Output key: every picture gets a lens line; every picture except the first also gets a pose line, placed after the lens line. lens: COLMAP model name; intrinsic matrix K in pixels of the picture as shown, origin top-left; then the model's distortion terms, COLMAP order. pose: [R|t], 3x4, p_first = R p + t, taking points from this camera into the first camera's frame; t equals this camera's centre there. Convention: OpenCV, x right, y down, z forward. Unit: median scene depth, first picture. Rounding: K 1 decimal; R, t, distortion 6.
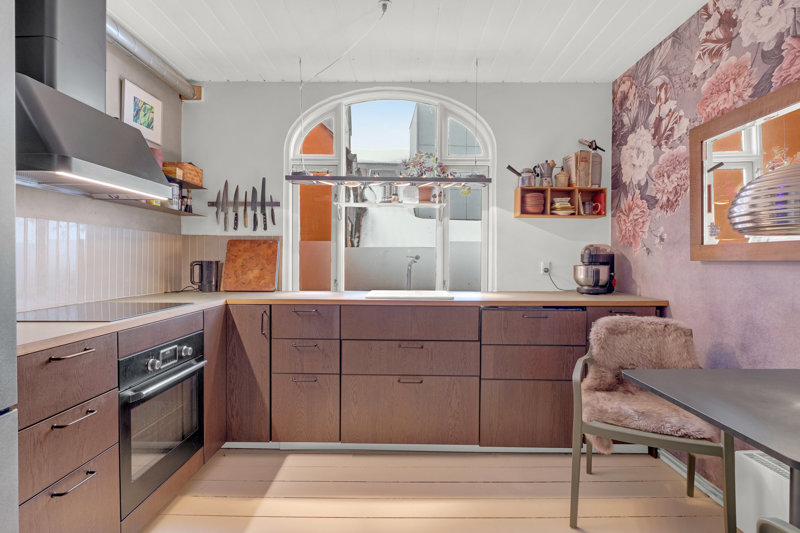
lens RADIAL K [[394.5, 0, 400.0], [0, 394.5, 266.5], [0, 0, 1]] dist [-0.005869, -0.001118]
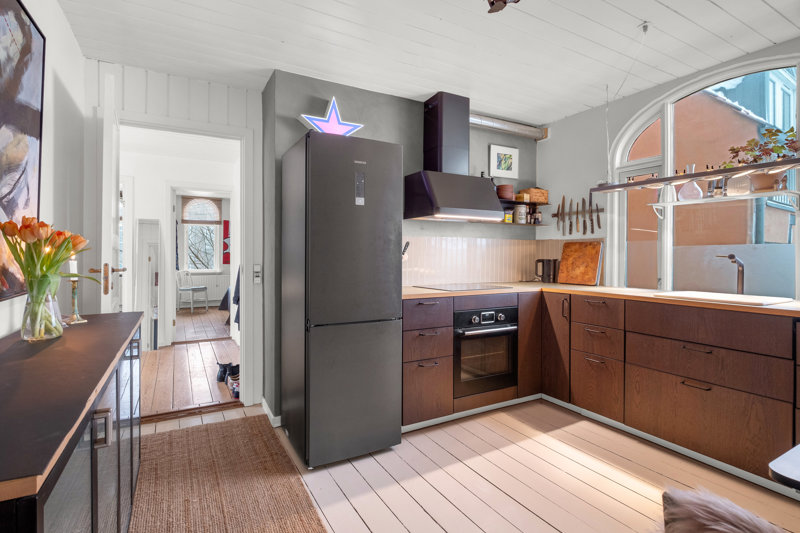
lens RADIAL K [[396.9, 0, 401.2], [0, 396.9, 259.4], [0, 0, 1]] dist [-0.003113, -0.001282]
pose [[0.498866, 0.005419, -0.866662, 0.420116], [-0.015865, 0.999870, -0.002880, -0.002124], [0.866534, 0.015187, 0.498887, -0.089319]]
